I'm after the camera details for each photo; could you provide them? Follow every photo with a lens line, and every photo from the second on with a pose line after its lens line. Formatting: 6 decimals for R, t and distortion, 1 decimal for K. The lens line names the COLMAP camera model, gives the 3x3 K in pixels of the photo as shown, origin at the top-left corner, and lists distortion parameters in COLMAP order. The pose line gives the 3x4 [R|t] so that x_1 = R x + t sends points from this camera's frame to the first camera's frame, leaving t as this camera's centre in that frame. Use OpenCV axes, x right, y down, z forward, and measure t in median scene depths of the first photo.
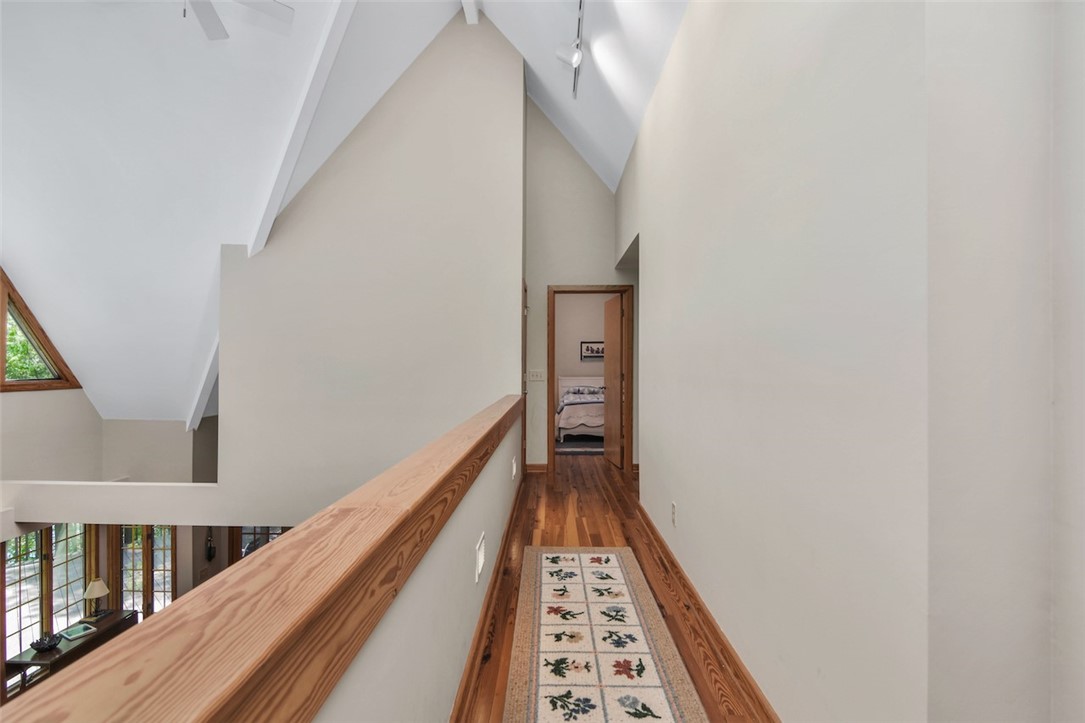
lens RADIAL K [[531.7, 0, 541.5], [0, 531.7, 365.4], [0, 0, 1]] dist [-0.005932, -0.000428]
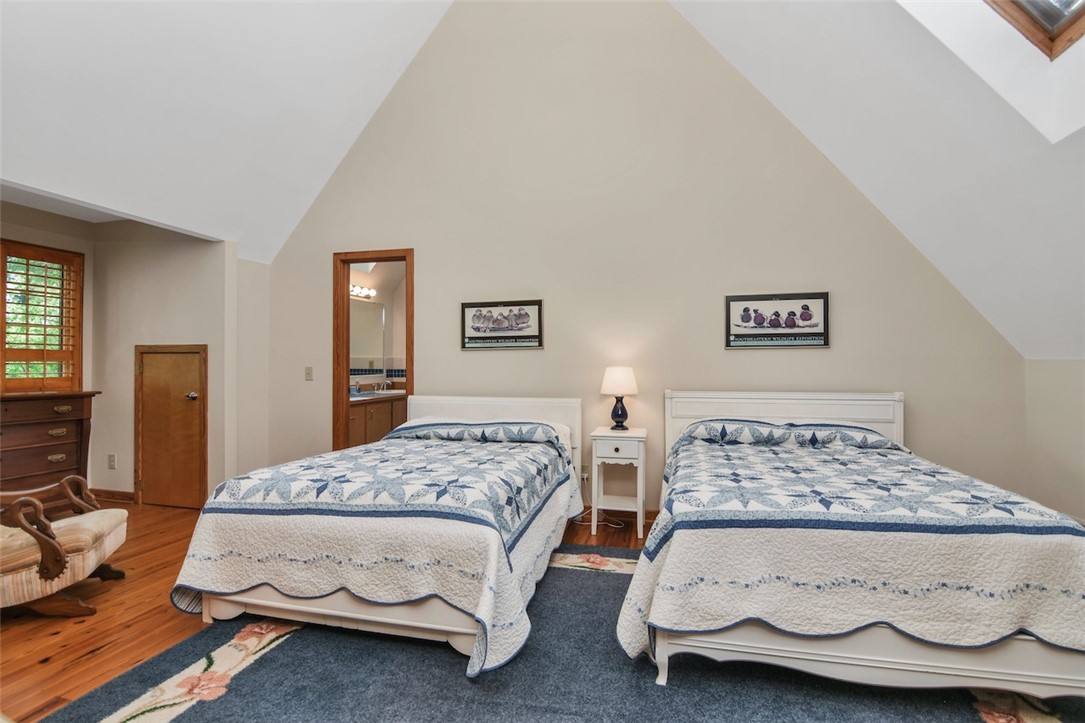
lens RADIAL K [[531.7, 0, 544.7], [0, 531.7, 361.2], [0, 0, 1]] dist [-0.005932, -0.000428]
pose [[0.976554, 0.010037, -0.215040, 0.031023], [-0.008474, 0.999931, 0.008190, -0.000901], [0.215107, -0.006176, 0.976571, 0.642770]]
